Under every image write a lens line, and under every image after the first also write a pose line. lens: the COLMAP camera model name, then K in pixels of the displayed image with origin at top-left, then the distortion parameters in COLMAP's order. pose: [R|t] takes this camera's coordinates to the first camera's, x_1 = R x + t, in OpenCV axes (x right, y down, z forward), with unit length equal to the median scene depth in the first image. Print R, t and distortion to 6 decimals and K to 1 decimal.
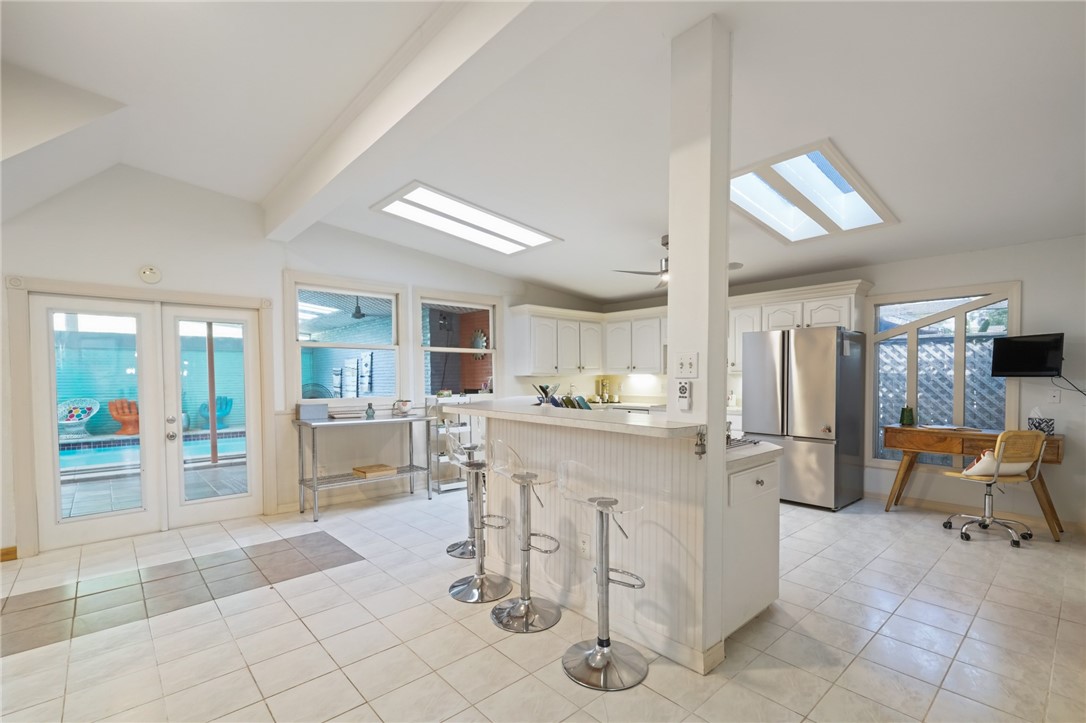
lens RADIAL K [[487.0, 0, 547.2], [0, 487.0, 392.9], [0, 0, 1]] dist [0.001316, 0.000042]
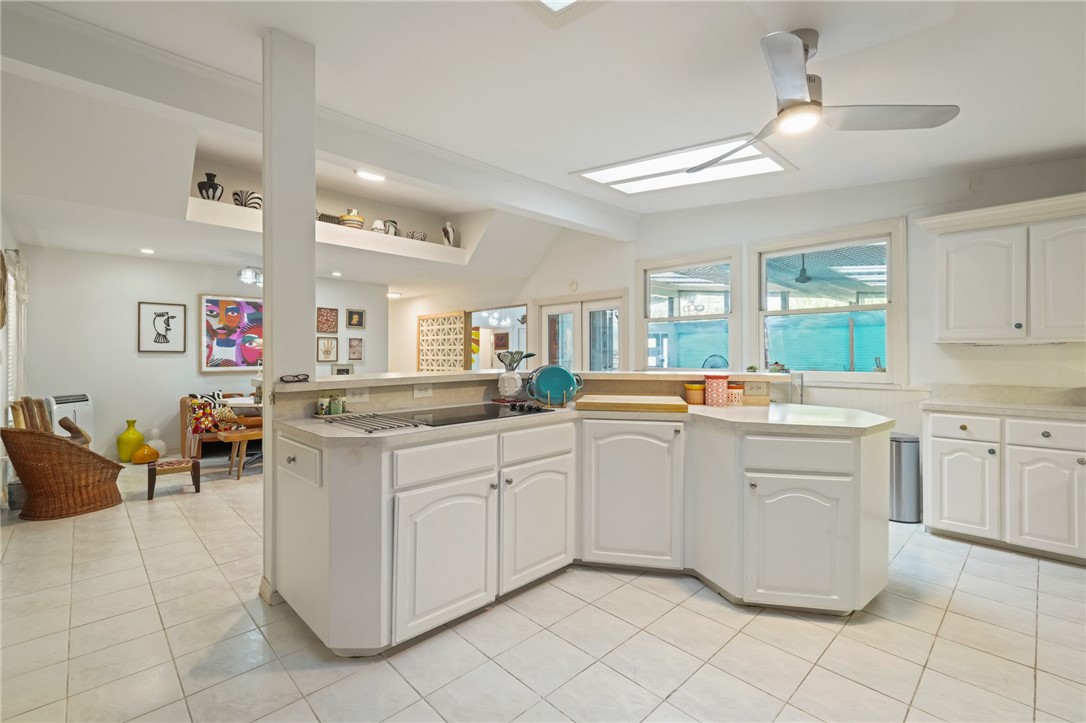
lens RADIAL K [[487.0, 0, 548.9], [0, 487.0, 350.8], [0, 0, 1]] dist [0.001316, 0.000042]
pose [[0.034346, -0.004498, -0.999400, 0.719432], [-0.034263, 0.999397, -0.005676, -0.011851], [0.998823, 0.034437, 0.034171, 0.770042]]
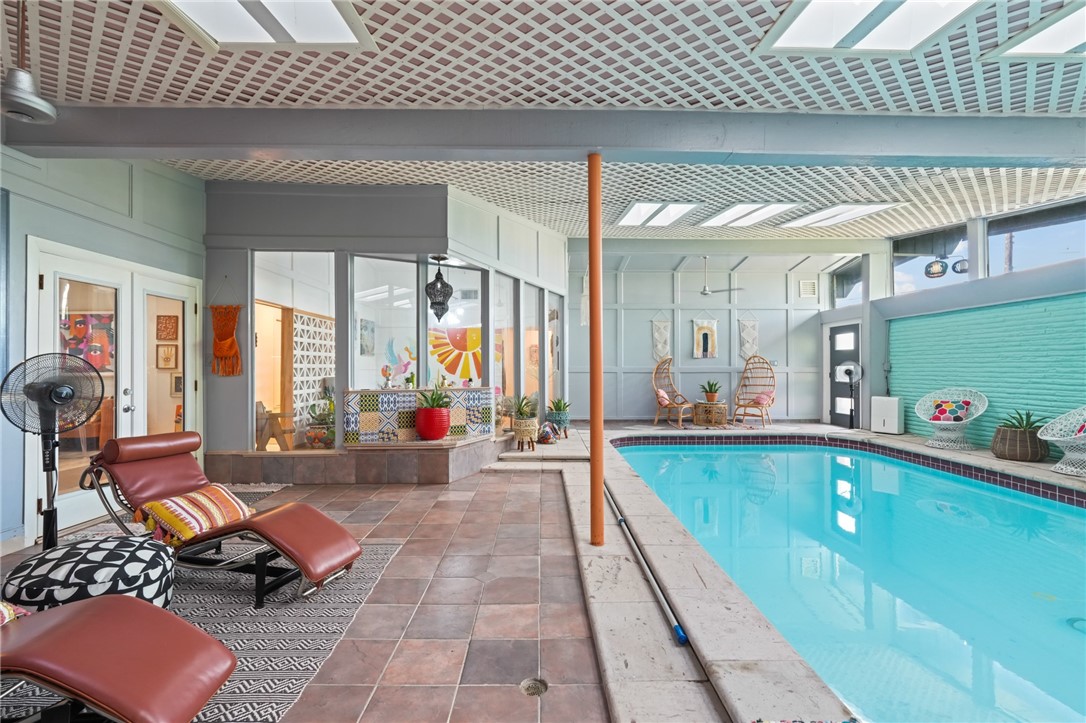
lens RADIAL K [[487.0, 0, 543.5], [0, 487.0, 364.0], [0, 0, 1]] dist [0.001316, 0.000042]
pose [[-0.669659, -0.001541, -0.742667, -0.570832], [-0.022776, 0.999570, 0.018463, -0.035173], [0.742319, 0.029279, -0.669406, 2.102596]]
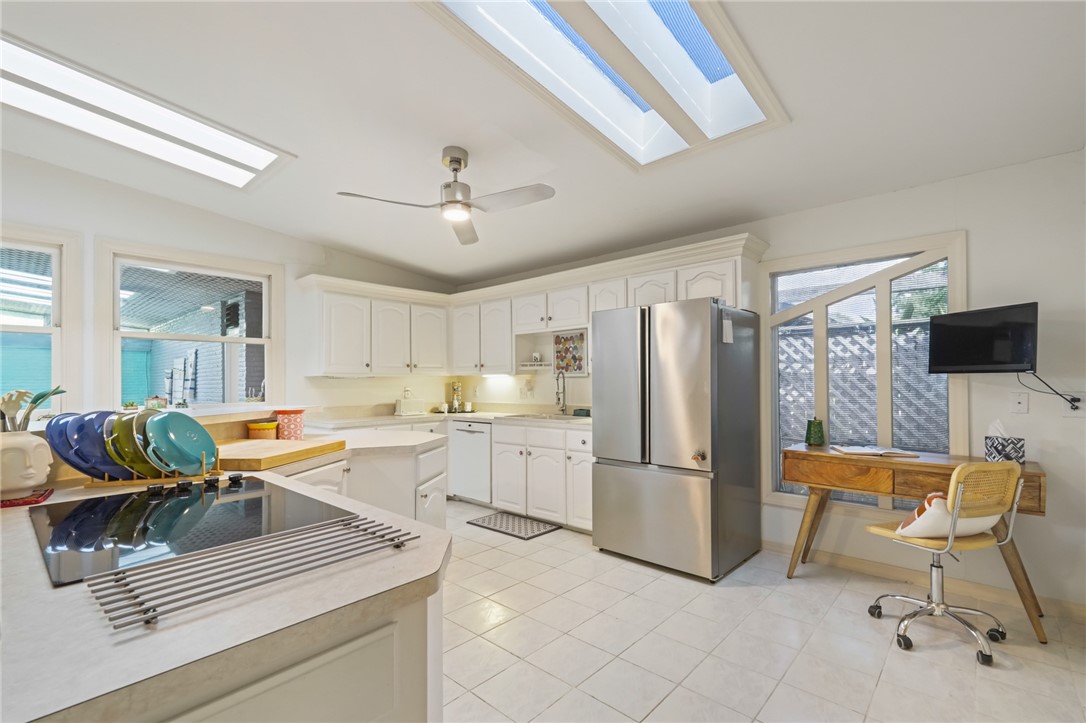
lens RADIAL K [[487.0, 0, 553.1], [0, 487.0, 381.1], [0, 0, 1]] dist [0.001316, 0.000042]
pose [[0.993129, -0.002562, 0.117001, 0.305581], [0.006491, 0.999427, -0.033213, -0.003552], [-0.116849, 0.033744, 0.992576, 0.377291]]
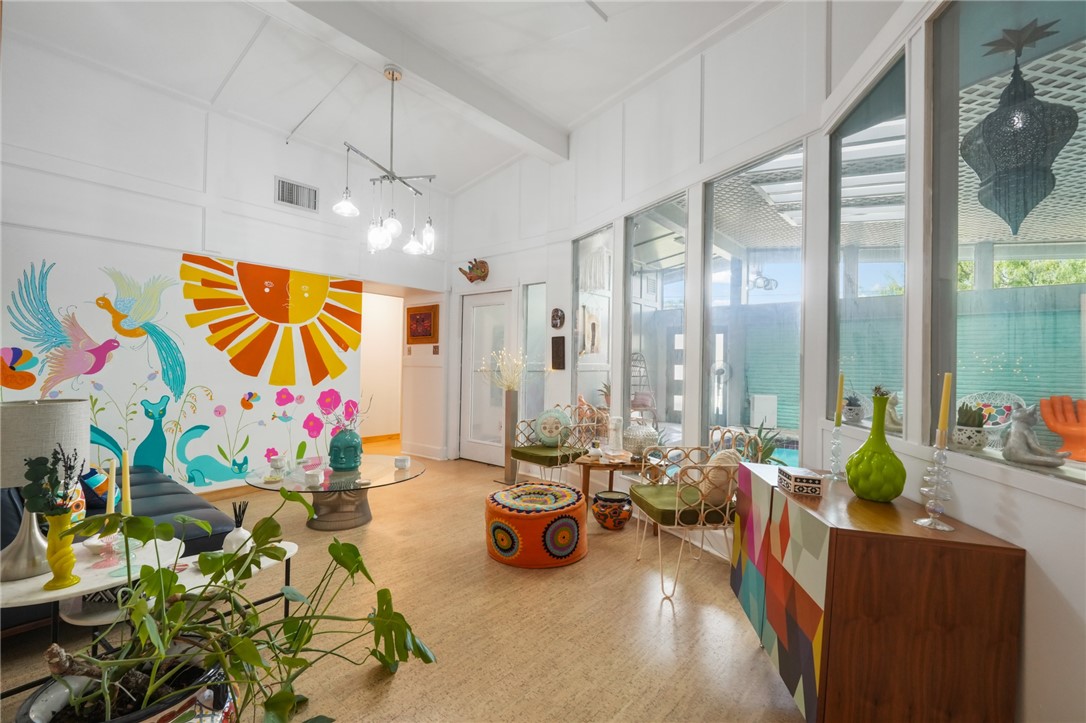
lens RADIAL K [[487.0, 0, 541.7], [0, 487.0, 360.3], [0, 0, 1]] dist [0.001316, 0.000042]
pose [[0.145343, -0.004651, -0.989370, -0.941719], [-0.048822, 0.998737, -0.011867, 0.017755], [0.988176, 0.050028, 0.144932, 0.718079]]
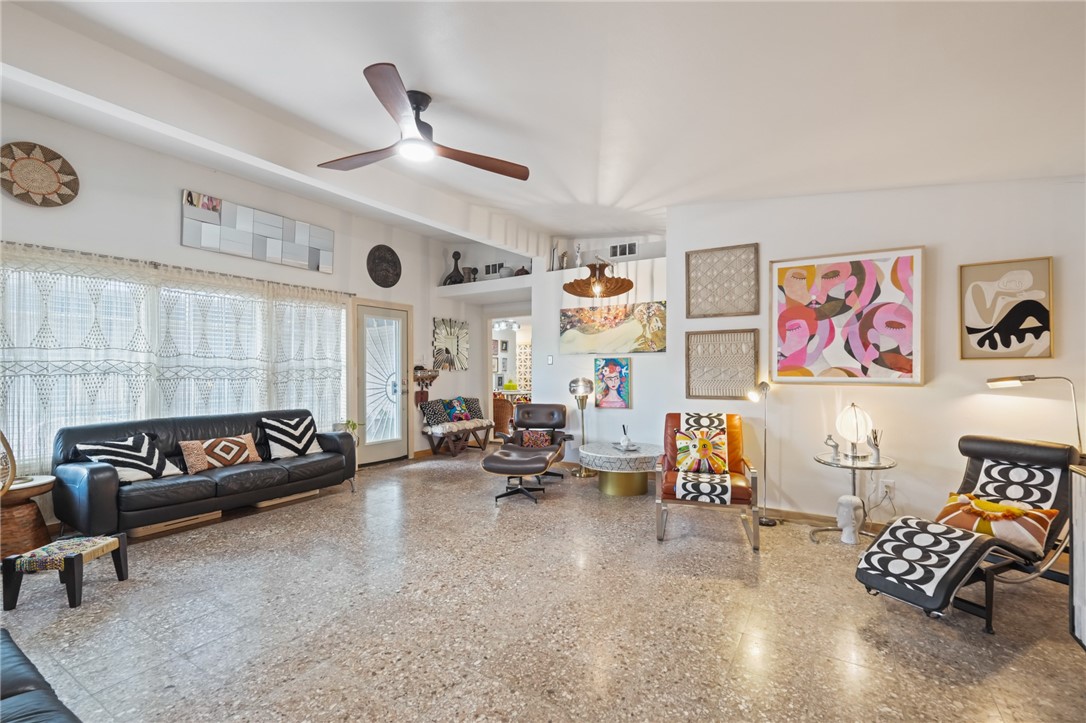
lens RADIAL K [[487.0, 0, 546.4], [0, 487.0, 364.9], [0, 0, 1]] dist [0.001316, 0.000042]
pose [[0.281412, -0.008107, -0.959553, 1.726827], [-0.031859, 0.999334, -0.017786, 0.038832], [0.959058, 0.035575, 0.280966, -0.394123]]
